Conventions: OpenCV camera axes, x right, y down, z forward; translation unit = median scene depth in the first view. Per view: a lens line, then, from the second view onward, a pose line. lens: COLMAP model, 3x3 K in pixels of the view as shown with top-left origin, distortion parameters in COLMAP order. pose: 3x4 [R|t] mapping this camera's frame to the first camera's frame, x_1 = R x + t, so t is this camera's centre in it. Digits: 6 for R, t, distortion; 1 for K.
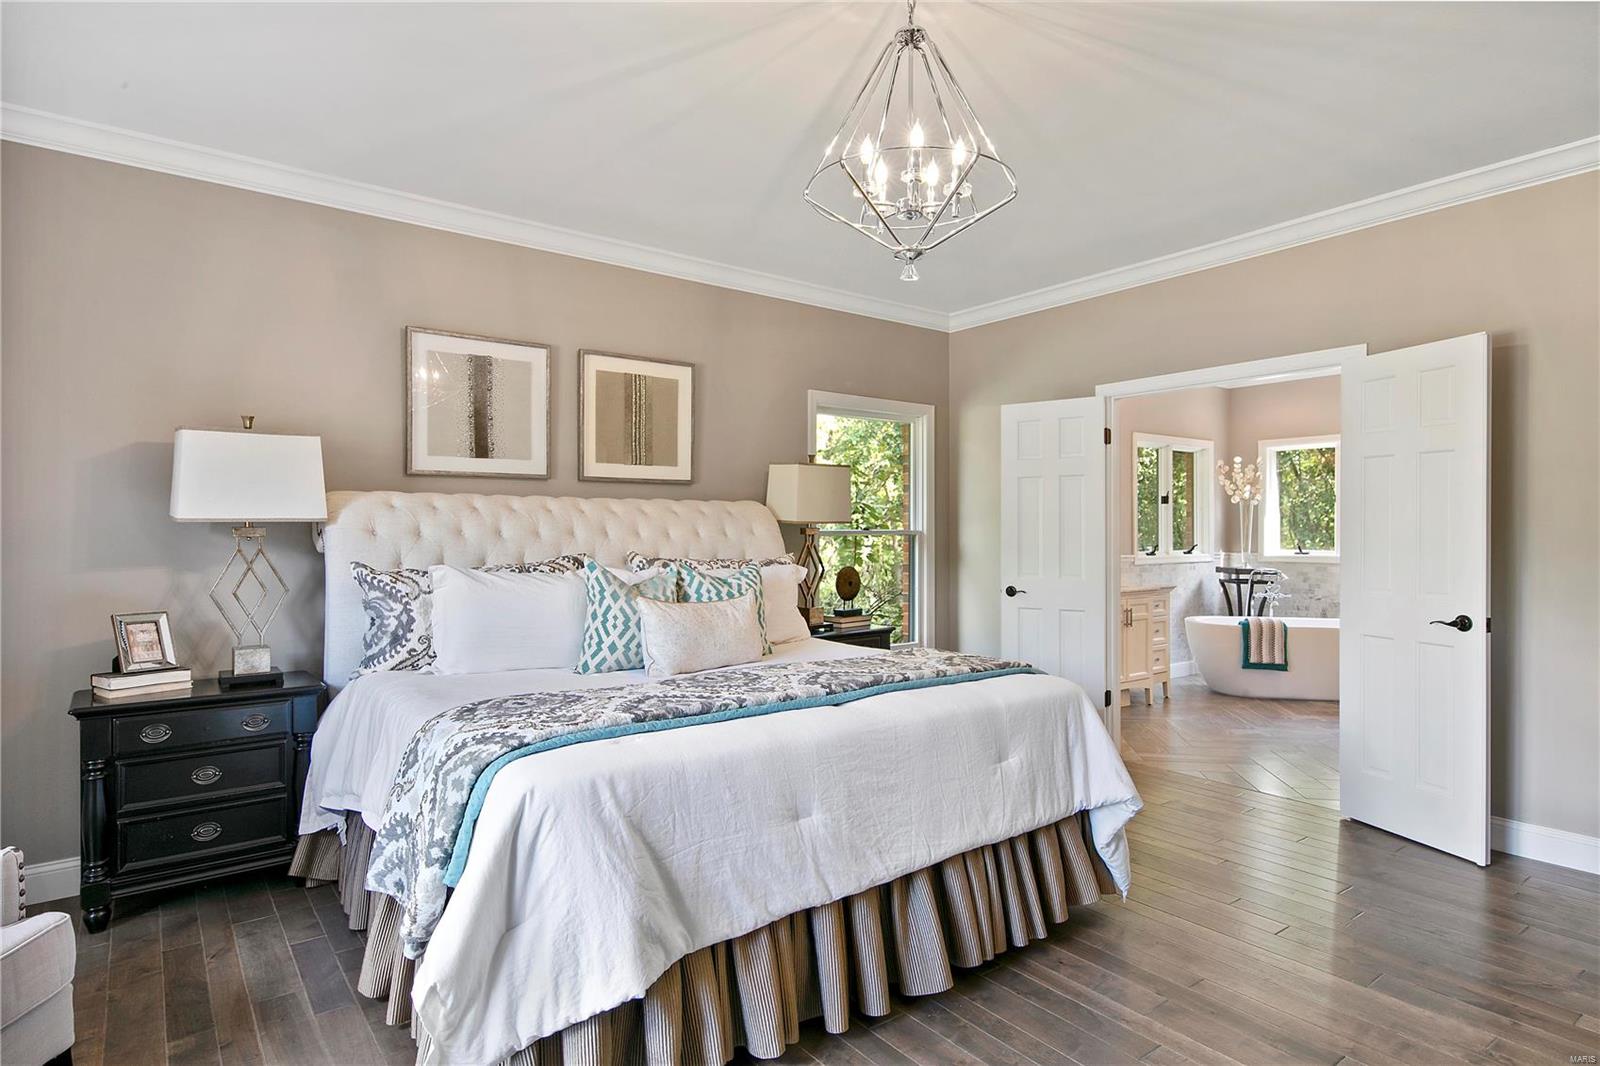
lens RADIAL K [[858.0, 0, 800.0], [0, 858.0, 533.0], [0, 0, 1]] dist [-0.001815, -0.000168]
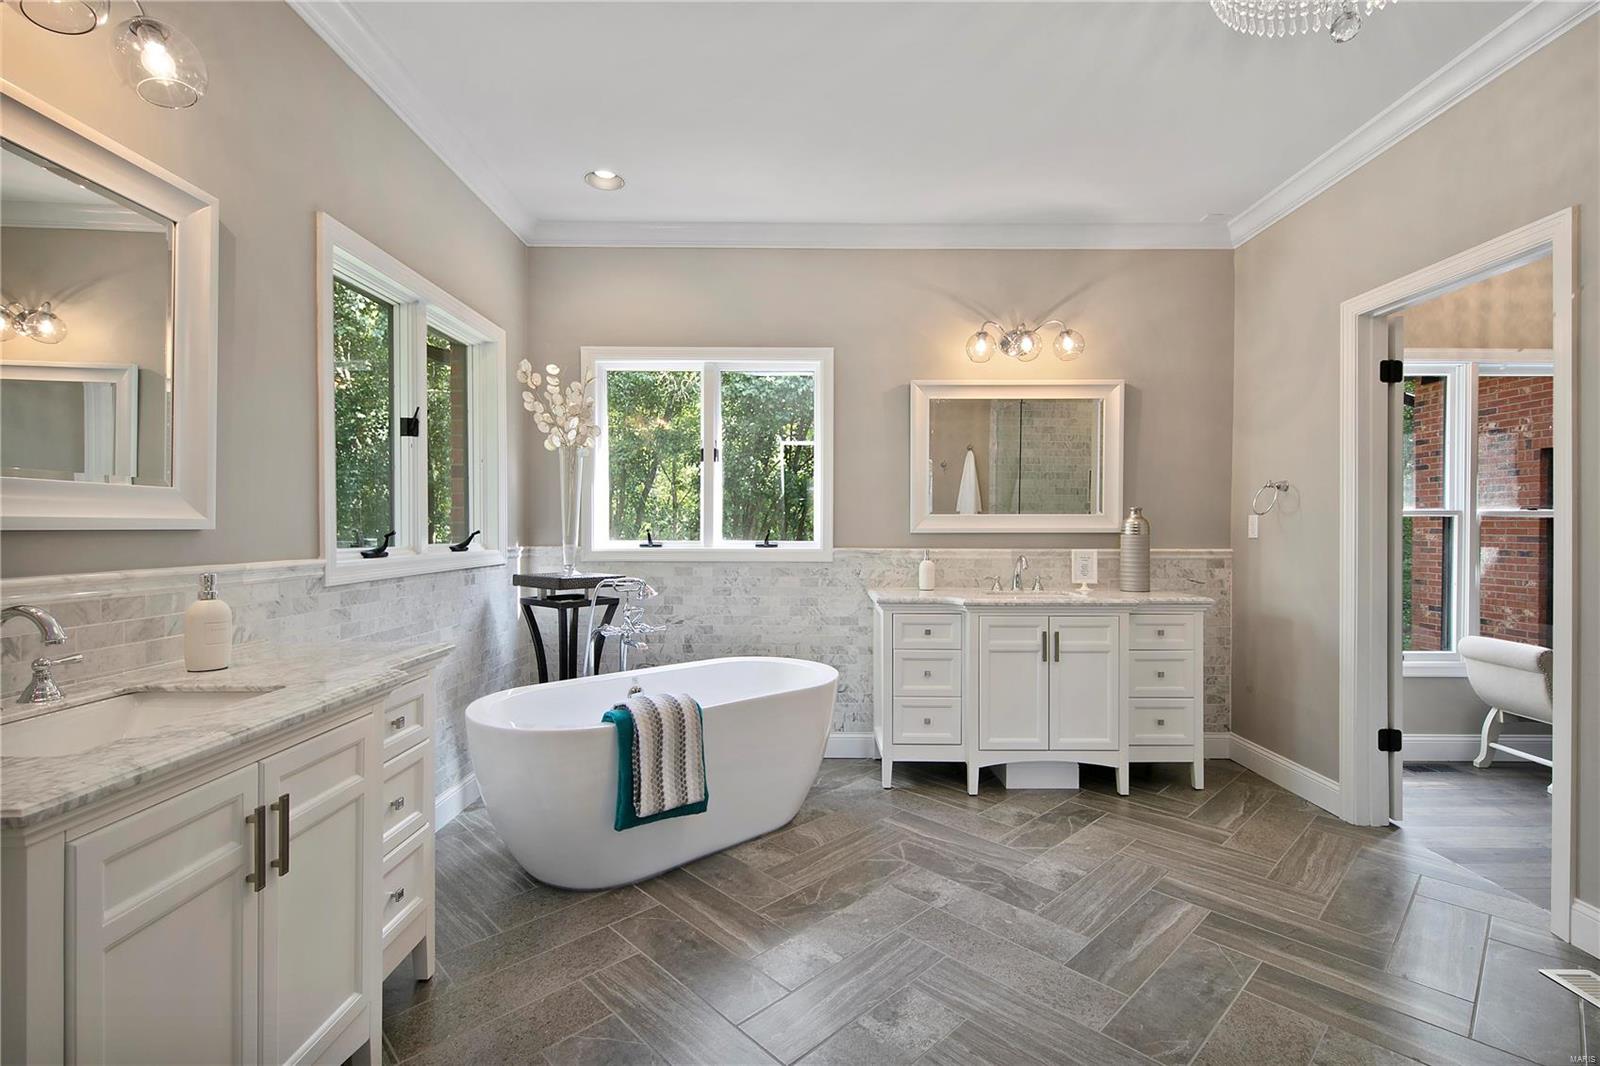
lens RADIAL K [[720.0, 0, 800.0], [0, 720.0, 533.0], [0, 0, 1]] dist [0.002161, 0.000163]
pose [[0.608503, -0.003499, 0.793544, 0.255990], [0.001605, 0.999994, 0.003179, 0.013771], [-0.793550, -0.000660, 0.608505, 0.620599]]
